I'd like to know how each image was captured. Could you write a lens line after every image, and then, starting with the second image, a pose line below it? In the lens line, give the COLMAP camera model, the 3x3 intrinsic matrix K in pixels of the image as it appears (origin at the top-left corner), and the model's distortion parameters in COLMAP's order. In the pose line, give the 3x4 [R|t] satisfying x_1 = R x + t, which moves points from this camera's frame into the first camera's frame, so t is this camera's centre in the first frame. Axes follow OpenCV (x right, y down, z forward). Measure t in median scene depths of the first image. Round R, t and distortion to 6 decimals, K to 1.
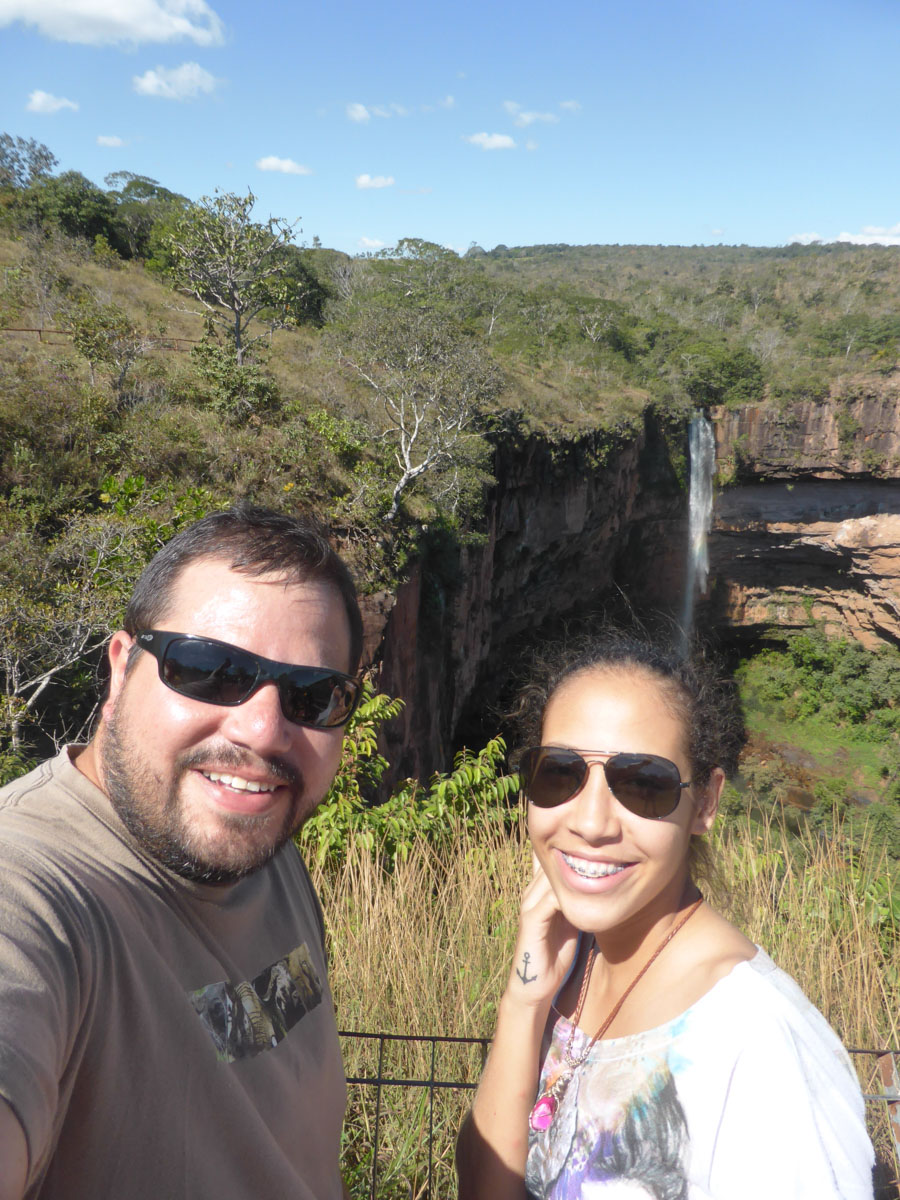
lens RADIAL K [[933.4, 0, 451.2], [0, 933.4, 602.9], [0, 0, 1]] dist [0.011904, 0.001987]
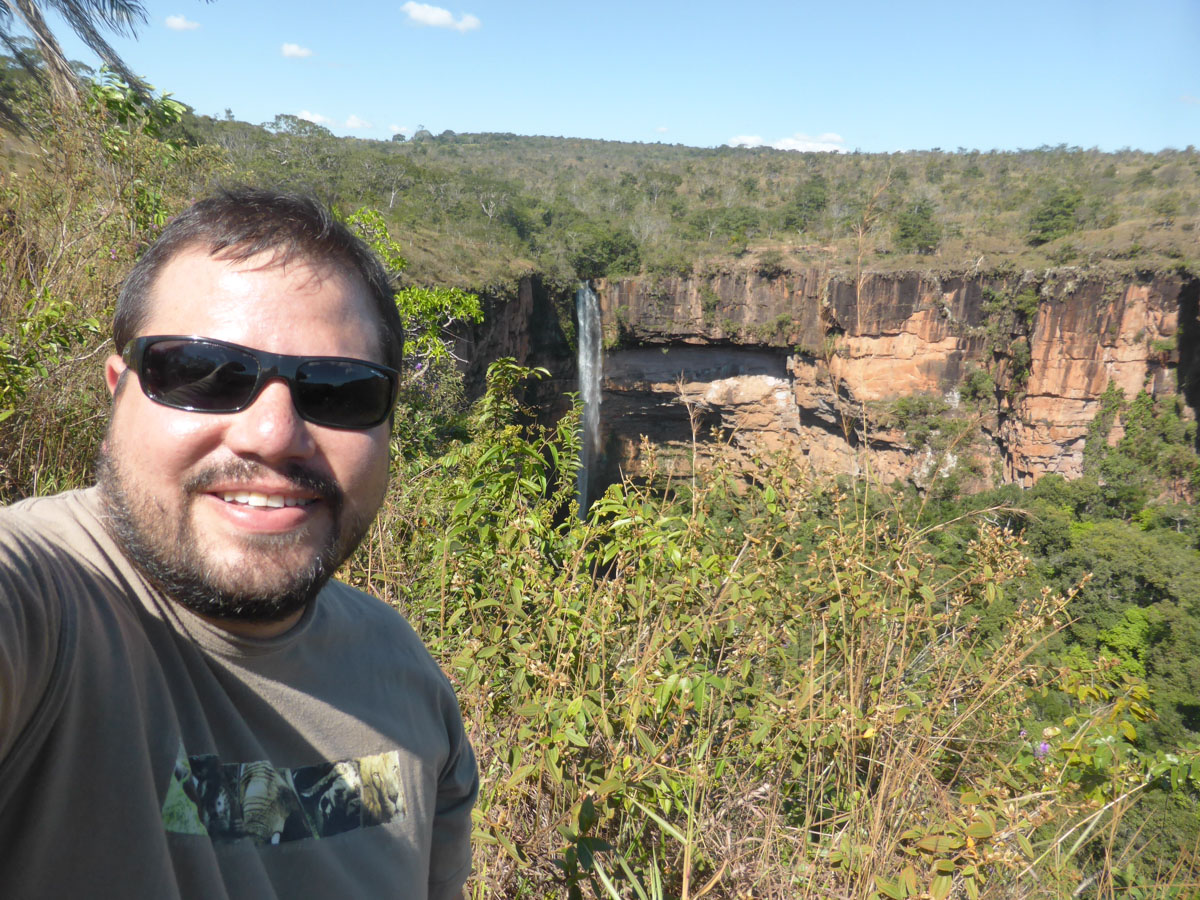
lens RADIAL K [[960.8, 0, 619.5], [0, 960.8, 478.7], [0, 0, 1]] dist [-0.050797, 0.095318]
pose [[0.977854, -0.016172, 0.208664, 0.060837], [0.020322, 0.999636, -0.017762, 0.053043], [-0.208300, 0.021609, 0.977826, -0.136778]]
